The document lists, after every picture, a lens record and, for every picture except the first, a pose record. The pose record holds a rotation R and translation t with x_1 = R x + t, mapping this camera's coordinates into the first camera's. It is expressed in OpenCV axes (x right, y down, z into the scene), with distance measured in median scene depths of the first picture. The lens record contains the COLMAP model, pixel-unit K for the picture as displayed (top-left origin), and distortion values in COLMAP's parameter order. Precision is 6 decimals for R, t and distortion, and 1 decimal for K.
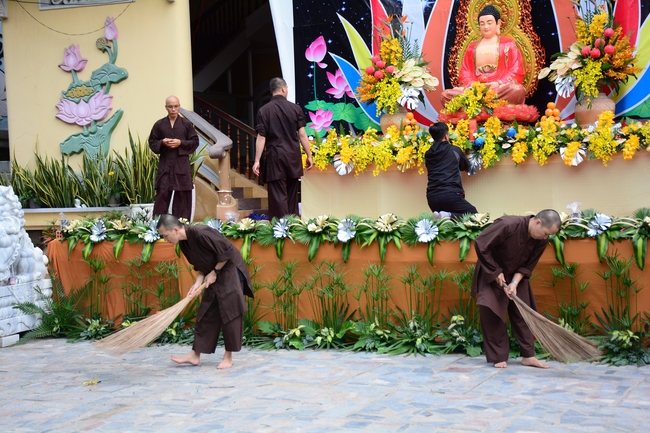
lens RADIAL K [[1015.1, 0, 324.3], [0, 1015.1, 232.2], [0, 0, 1]] dist [0.309194, -0.022332]
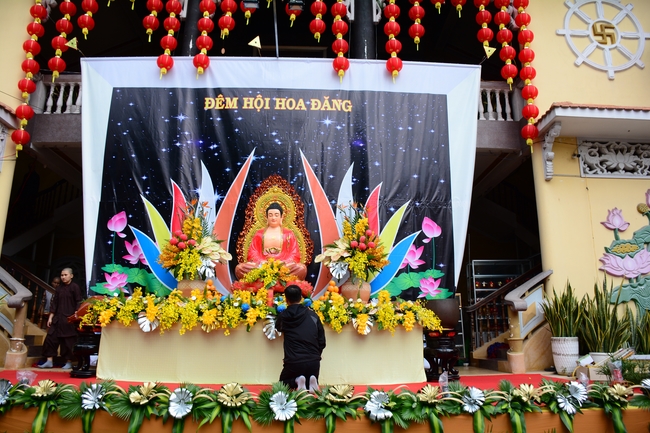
lens RADIAL K [[503.1, 0, 332.5], [0, 503.1, 216.7], [0, 0, 1]] dist [-0.136935, 0.095848]
pose [[0.879935, 0.138827, 0.454358, -0.061088], [-0.007966, 0.960531, -0.278058, -0.031991], [-0.475027, 0.241053, 0.846311, 0.468288]]
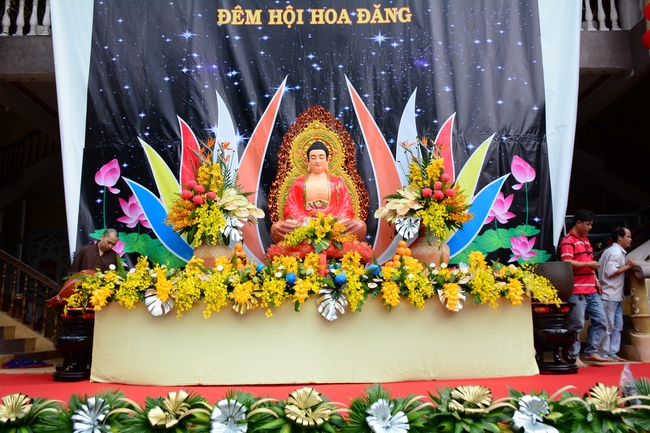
lens RADIAL K [[569.1, 0, 337.2], [0, 569.1, 201.3], [0, 0, 1]] dist [-0.082576, 0.135234]
pose [[0.887206, 0.102454, 0.449853, -0.062760], [0.012079, 0.969540, -0.244635, -0.035542], [-0.461215, 0.222476, 0.858944, 0.573217]]
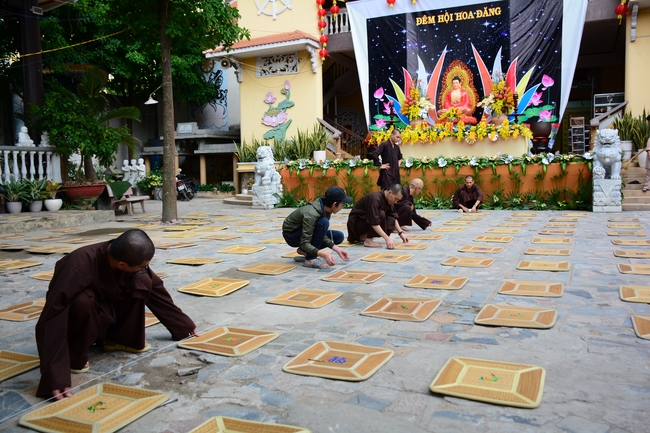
lens RADIAL K [[540.3, 0, 325.0], [0, 540.3, 216.5], [0, 0, 1]] dist [-0.090657, 0.117032]
pose [[0.999952, 0.009835, -0.000470, -0.153661], [-0.009809, 0.999181, 0.039265, 0.067252], [0.000855, -0.039259, 0.999229, -0.282892]]
